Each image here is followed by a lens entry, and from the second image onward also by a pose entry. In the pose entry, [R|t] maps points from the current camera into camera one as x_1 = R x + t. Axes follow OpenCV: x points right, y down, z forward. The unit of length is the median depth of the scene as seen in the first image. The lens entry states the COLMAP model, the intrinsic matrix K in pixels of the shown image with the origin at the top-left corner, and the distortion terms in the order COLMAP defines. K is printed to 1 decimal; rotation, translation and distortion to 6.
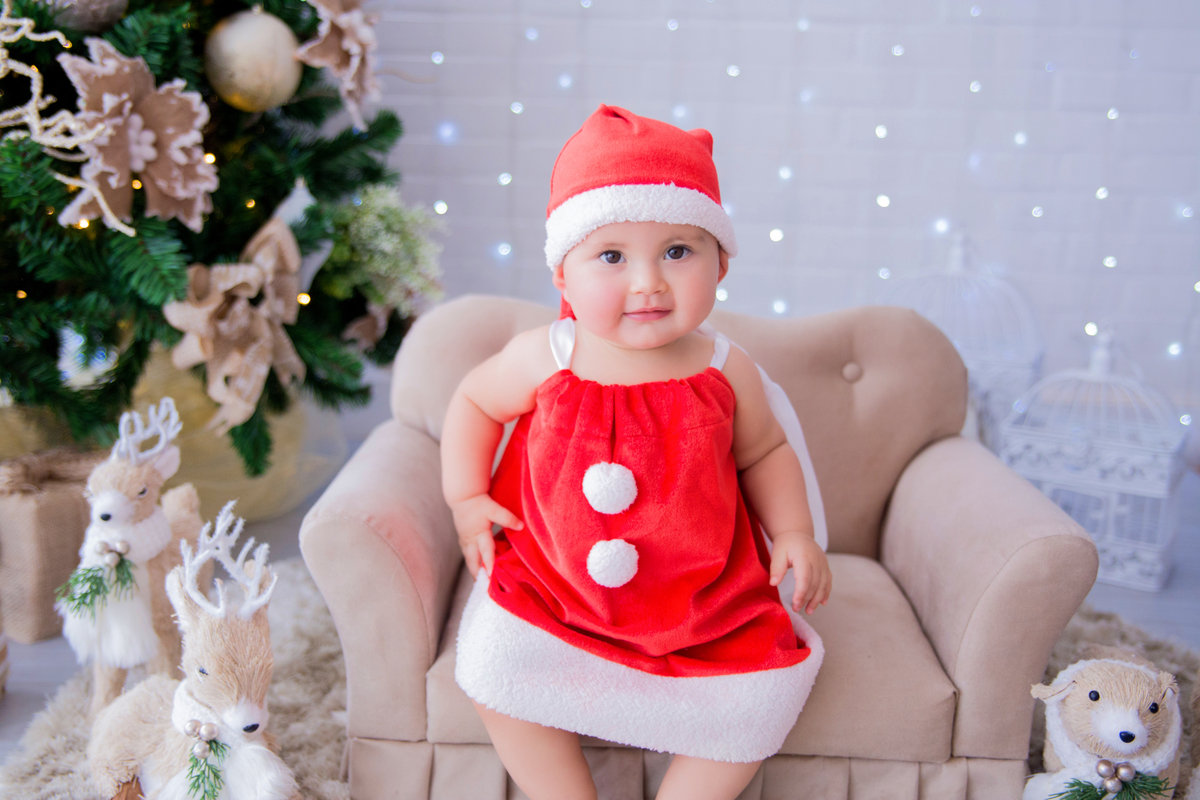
lens RADIAL K [[1330.4, 0, 584.9], [0, 1330.4, 396.4], [0, 0, 1]] dist [0.023200, 0.000000]
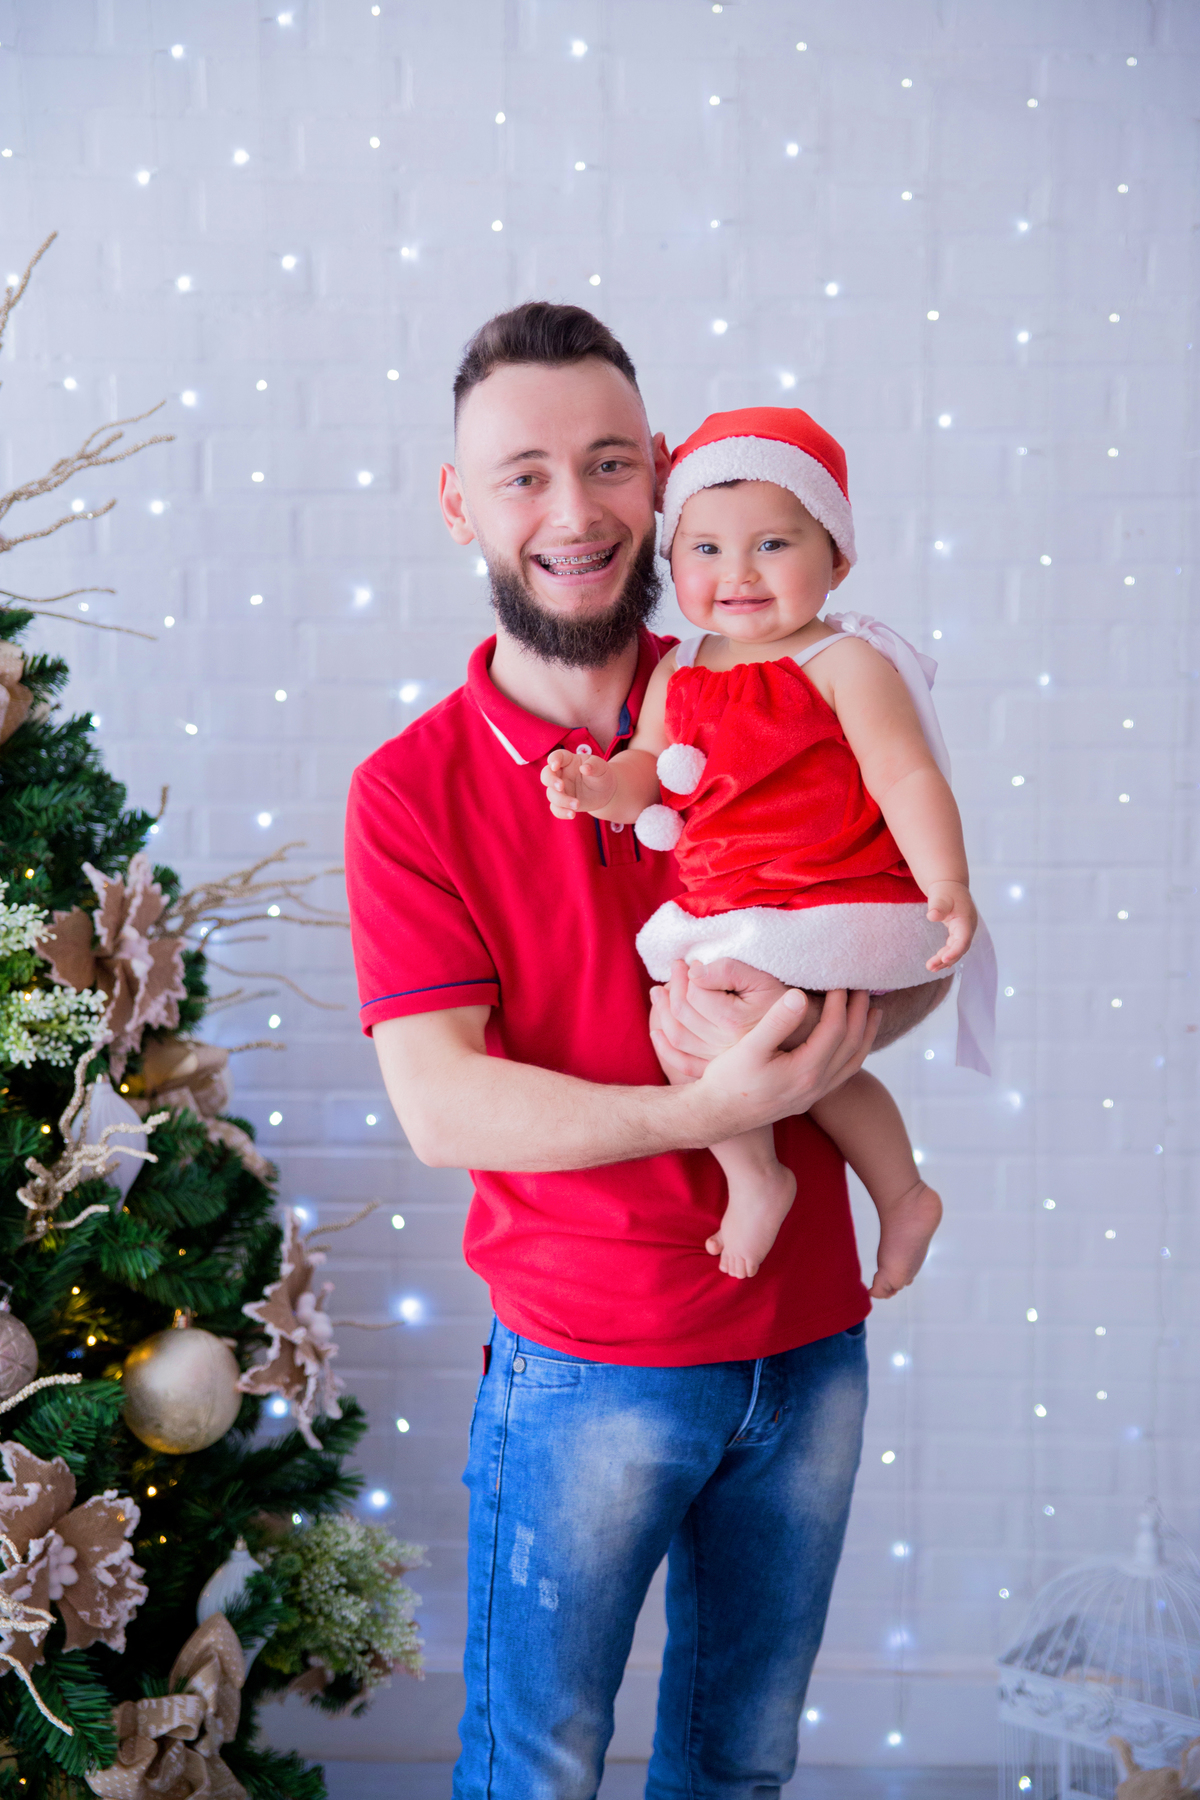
lens RADIAL K [[2835.8, 0, 602.6], [0, 2835.8, 901.4], [0, 0, 1]] dist [0.128743, 0.000000]
pose [[0.999773, -0.020932, -0.003995, 0.010278], [0.020519, 0.996201, -0.084633, -0.429049], [0.005752, 0.084532, 0.996404, -0.746398]]
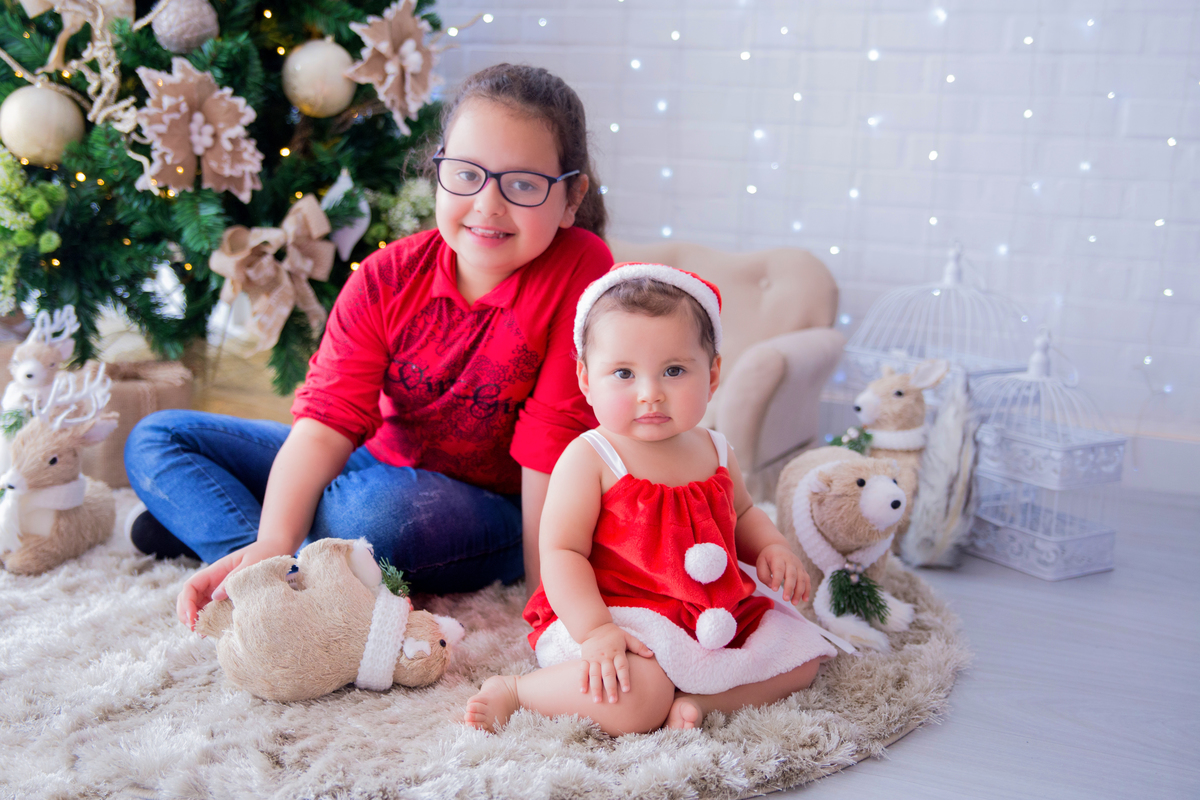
lens RADIAL K [[1446.0, 0, 577.7], [0, 1446.0, 395.8], [0, 0, 1]] dist [0.056240, 0.000000]
pose [[0.929398, 0.084664, -0.359238, 0.572088], [-0.103740, 0.994019, -0.034124, 0.085917], [0.354201, 0.068982, 0.932622, -0.229040]]
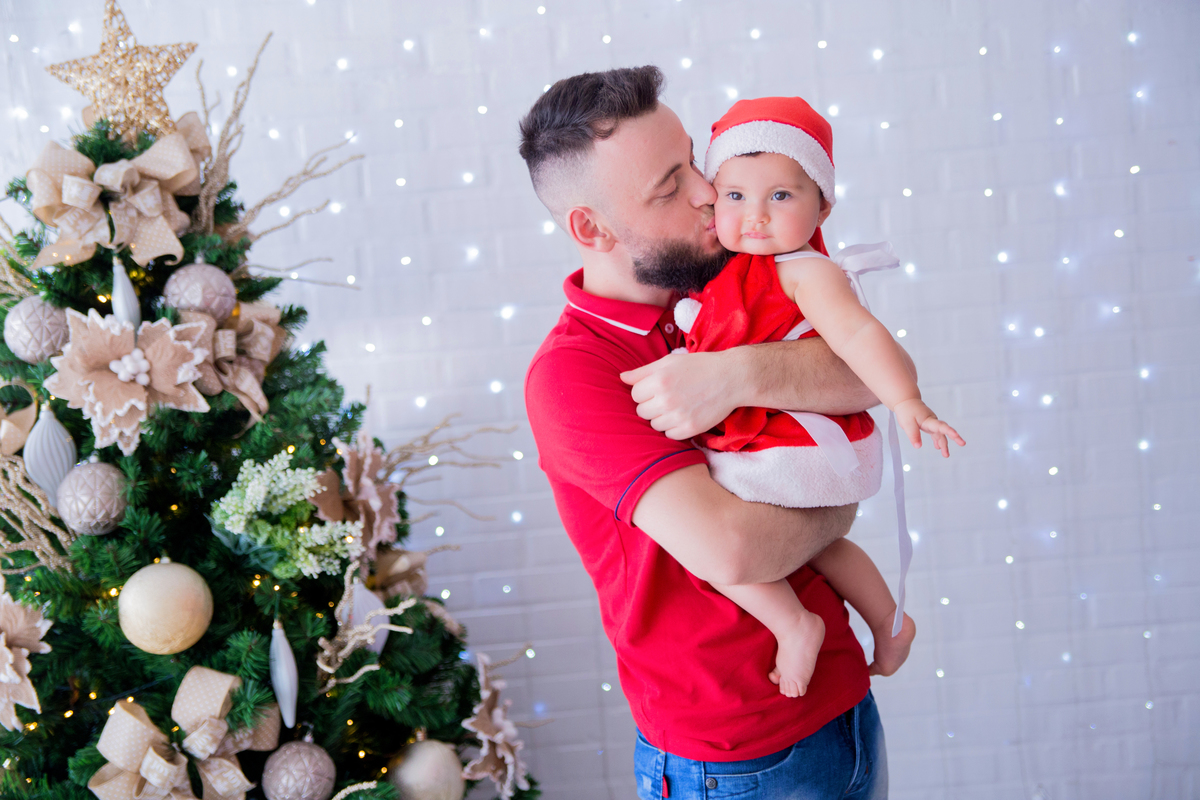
lens RADIAL K [[1650.1, 0, 594.6], [0, 1650.1, 388.0], [0, 0, 1]] dist [0.076767, 0.000000]
pose [[0.992469, -0.111461, 0.050814, -0.150237], [0.116575, 0.986816, -0.112272, -0.453662], [-0.037630, 0.117350, 0.992377, -0.538053]]
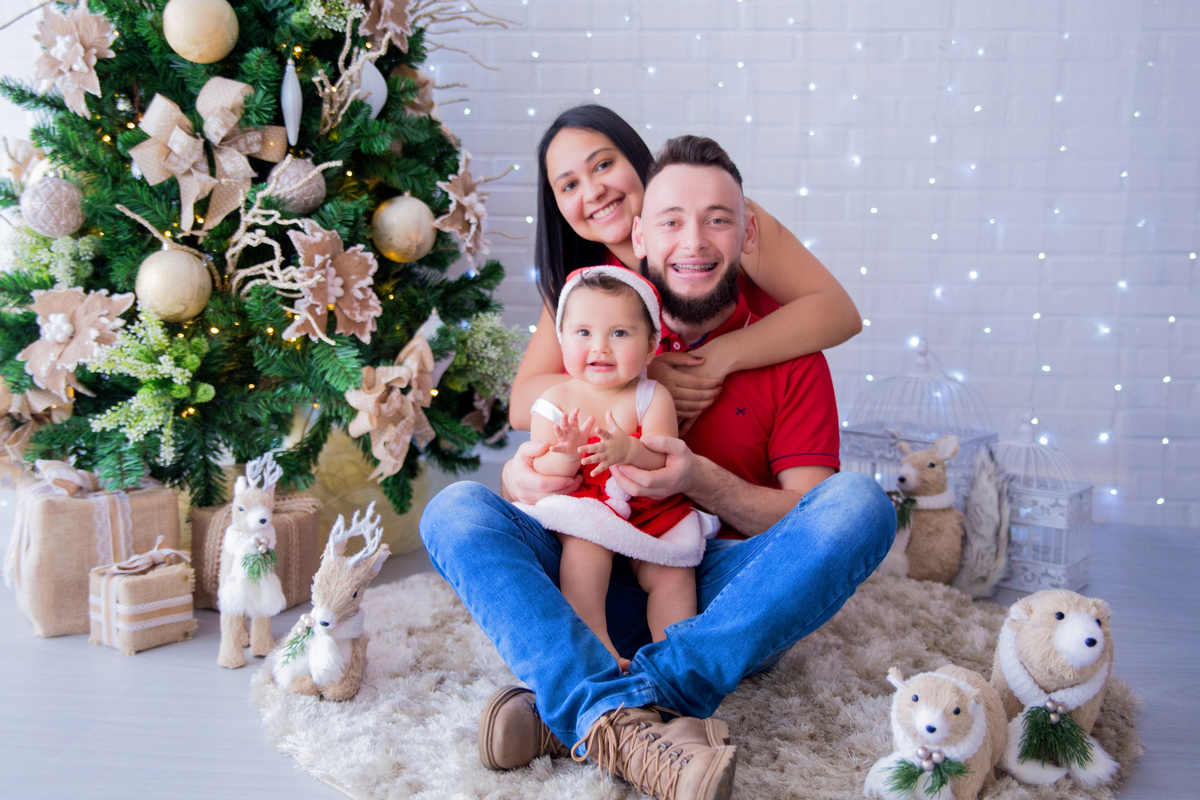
lens RADIAL K [[1327.5, 0, 591.8], [0, 1327.5, 407.8], [0, 0, 1]] dist [0.012763, 0.000000]
pose [[0.998162, -0.002207, -0.060559, 0.048684], [-0.003103, 0.996165, -0.087445, 0.077465], [0.060519, 0.087472, 0.994327, -0.458413]]
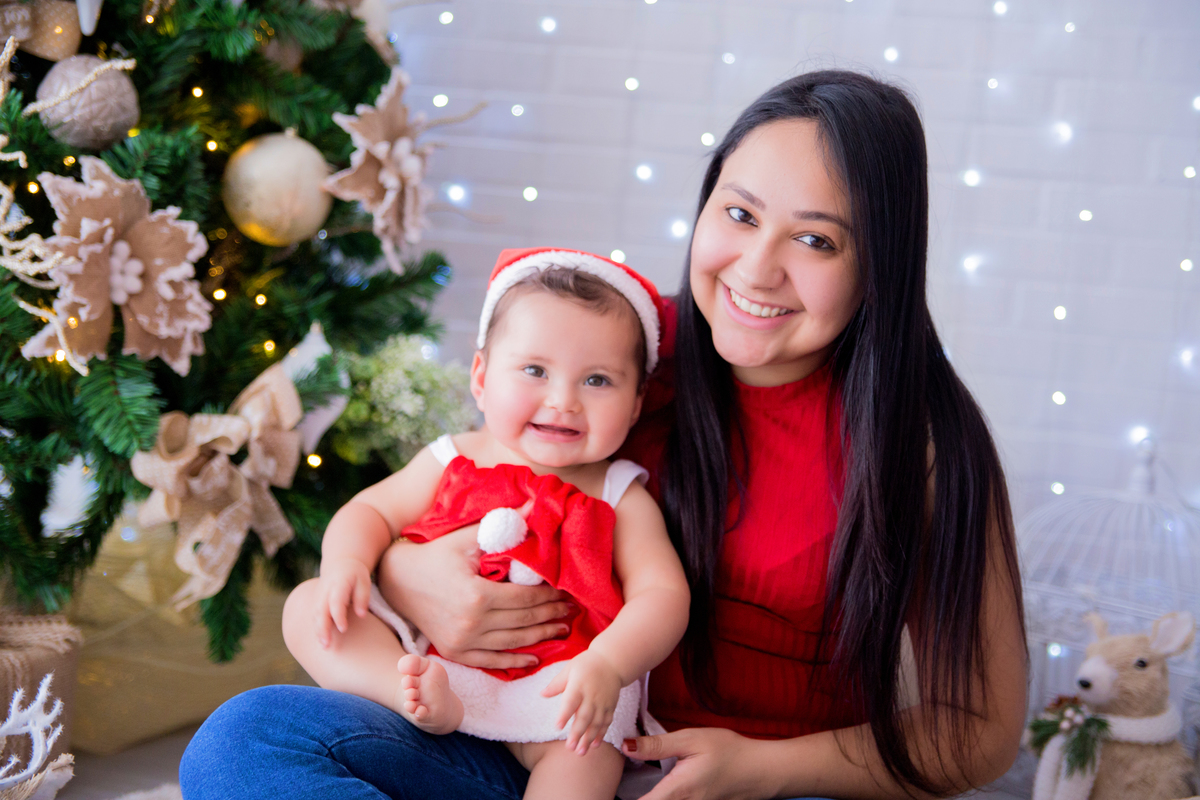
lens RADIAL K [[1706.2, 0, 593.4], [0, 1706.2, 398.2], [0, 0, 1]] dist [0.096412, 0.000000]
pose [[0.985323, 0.075891, -0.152905, 0.156999], [-0.093780, 0.989114, -0.113392, -0.005231], [0.142635, 0.126068, 0.981714, -0.076537]]
